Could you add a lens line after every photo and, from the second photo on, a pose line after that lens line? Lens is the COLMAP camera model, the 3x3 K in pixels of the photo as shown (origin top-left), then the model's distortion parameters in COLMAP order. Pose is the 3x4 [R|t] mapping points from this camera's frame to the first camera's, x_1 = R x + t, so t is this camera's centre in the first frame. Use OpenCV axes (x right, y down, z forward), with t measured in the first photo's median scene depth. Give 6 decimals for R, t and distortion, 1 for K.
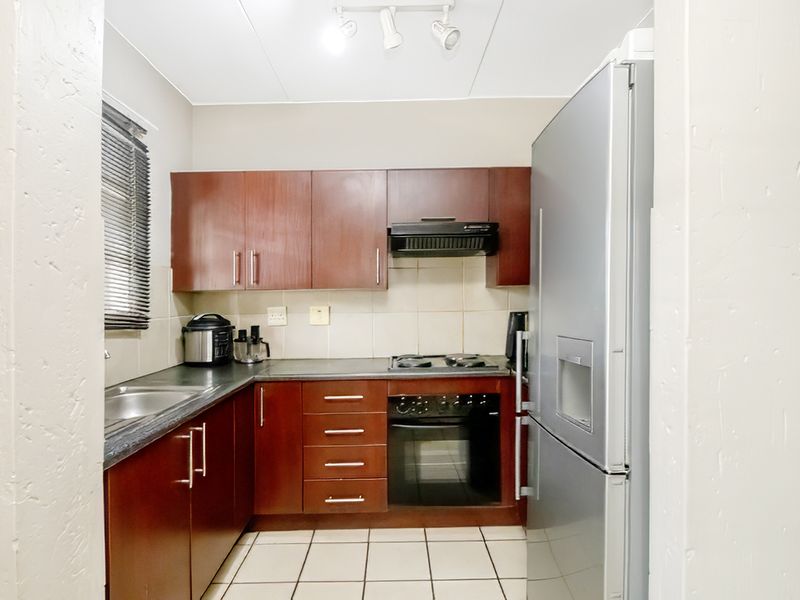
lens RADIAL K [[427.3, 0, 391.2], [0, 427.3, 305.0], [0, 0, 1]] dist [0.001687, -0.000937]
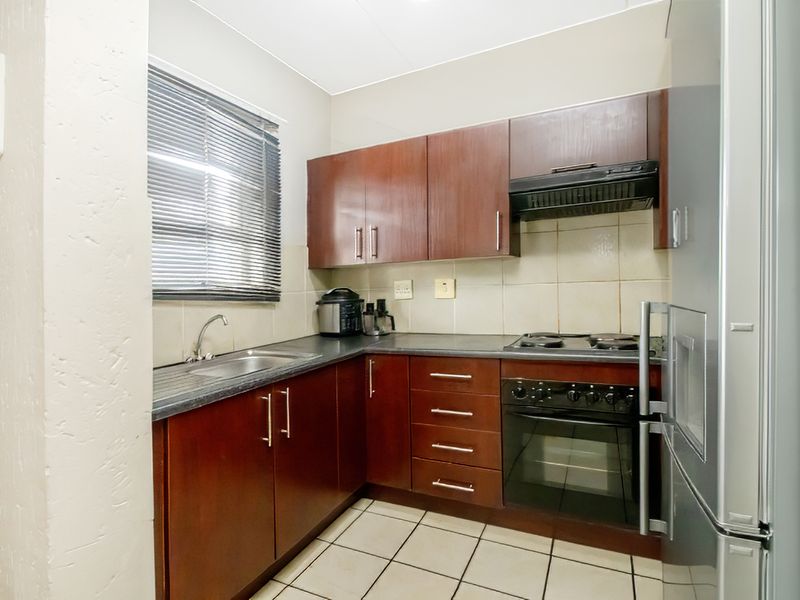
lens RADIAL K [[419.2, 0, 377.6], [0, 419.2, 294.3], [0, 0, 1]] dist [0.027916, -0.026138]
pose [[0.888333, -0.007578, -0.459137, 0.153217], [0.019435, 0.999588, 0.021105, 0.017109], [0.458788, -0.027672, 0.888115, 0.116023]]
